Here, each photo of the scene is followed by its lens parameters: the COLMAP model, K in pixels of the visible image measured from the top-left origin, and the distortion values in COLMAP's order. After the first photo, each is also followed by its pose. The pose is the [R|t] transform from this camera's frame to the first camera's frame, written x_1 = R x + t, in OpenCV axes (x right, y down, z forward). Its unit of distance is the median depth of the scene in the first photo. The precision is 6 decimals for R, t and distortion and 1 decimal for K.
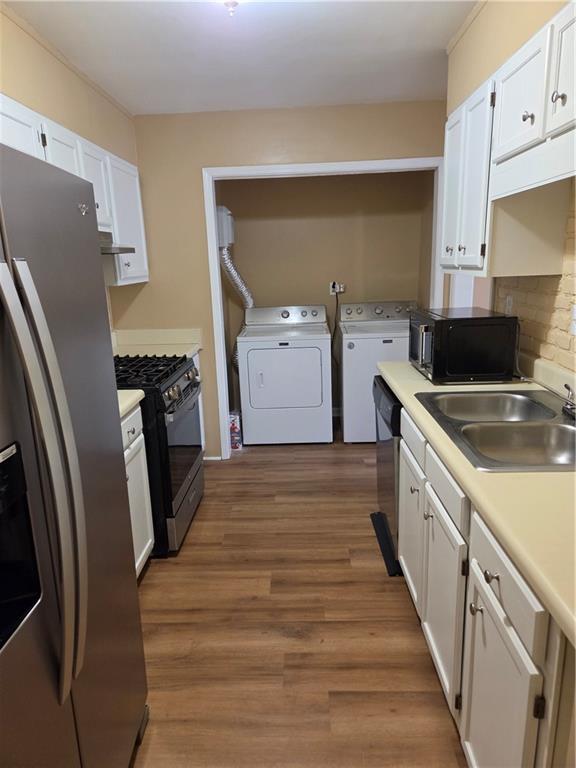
lens RADIAL K [[517.9, 0, 285.9], [0, 517.9, 386.6], [0, 0, 1]] dist [0.063132, -0.041794]
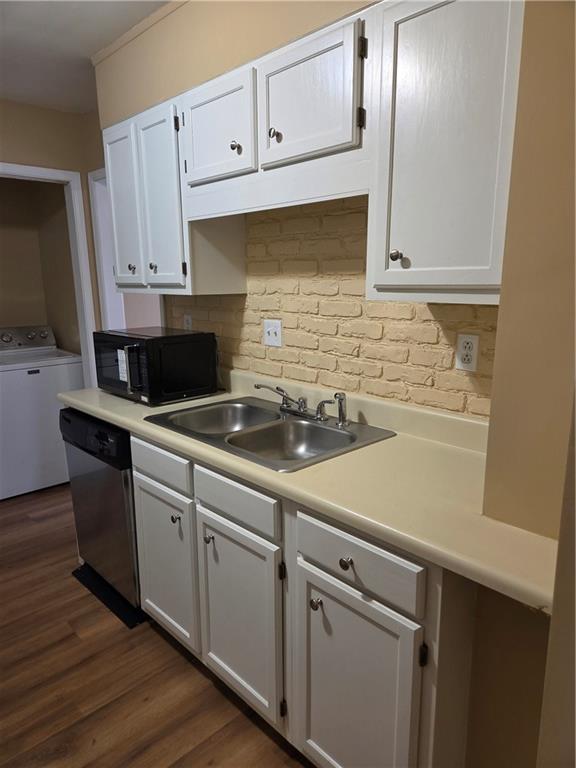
lens RADIAL K [[517.9, 0, 286.9], [0, 517.9, 386.9], [0, 0, 1]] dist [0.063132, -0.041794]
pose [[0.704256, -0.117382, 0.700175, -0.209470], [0.154295, 0.987970, 0.010435, -0.011931], [-0.692977, 0.100684, 0.713895, 0.152900]]
